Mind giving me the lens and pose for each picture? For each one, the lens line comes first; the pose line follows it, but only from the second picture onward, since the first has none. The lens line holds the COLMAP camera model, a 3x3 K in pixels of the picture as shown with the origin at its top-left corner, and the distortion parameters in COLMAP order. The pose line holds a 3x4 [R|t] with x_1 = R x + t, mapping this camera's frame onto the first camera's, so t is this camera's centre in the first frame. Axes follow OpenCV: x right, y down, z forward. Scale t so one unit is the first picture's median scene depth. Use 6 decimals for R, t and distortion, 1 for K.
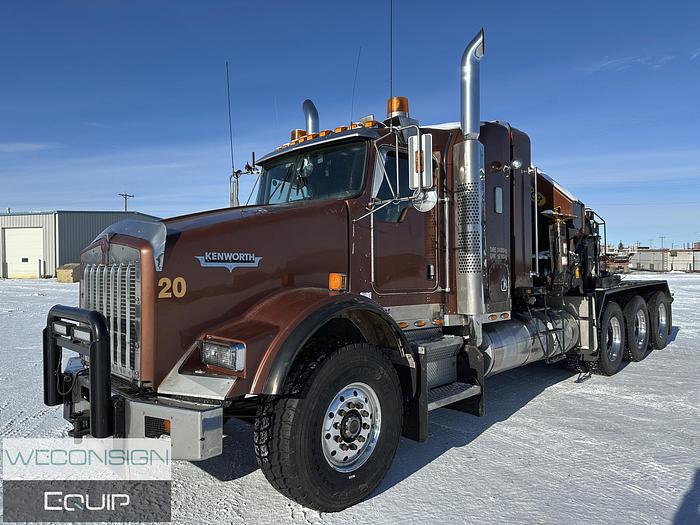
lens RADIAL K [[491.6, 0, 351.9], [0, 491.6, 257.8], [0, 0, 1]] dist [0.048518, -0.030190]
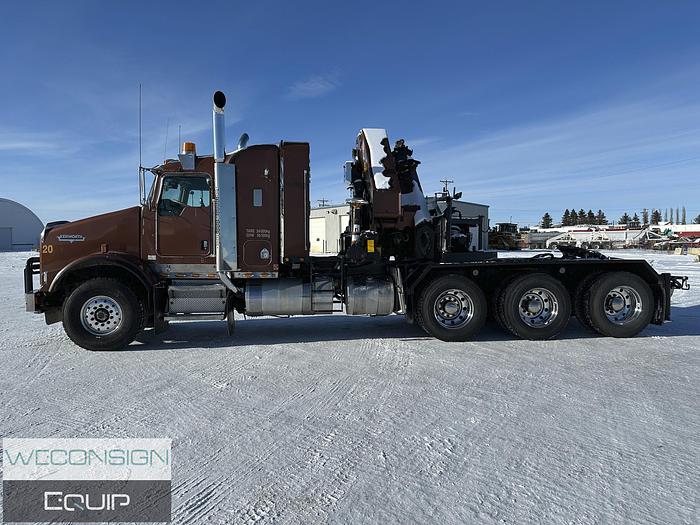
lens RADIAL K [[491.6, 0, 348.5], [0, 491.6, 268.0], [0, 0, 1]] dist [0.048518, -0.030190]
pose [[0.774424, 0.034463, -0.631728, 1.802917], [0.004362, 0.998201, 0.059802, 0.009628], [0.632652, -0.049067, 0.772880, 0.019184]]
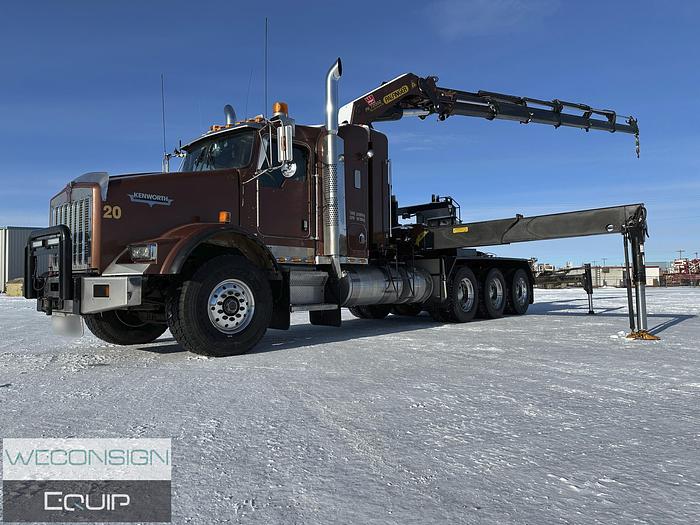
lens RADIAL K [[491.6, 0, 355.1], [0, 491.6, 265.7], [0, 0, 1]] dist [0.048518, -0.030190]
pose [[0.997081, 0.004944, 0.076189, 0.226589], [-0.003213, 0.999734, -0.022834, 0.203874], [-0.076281, 0.022523, 0.996832, -0.499576]]
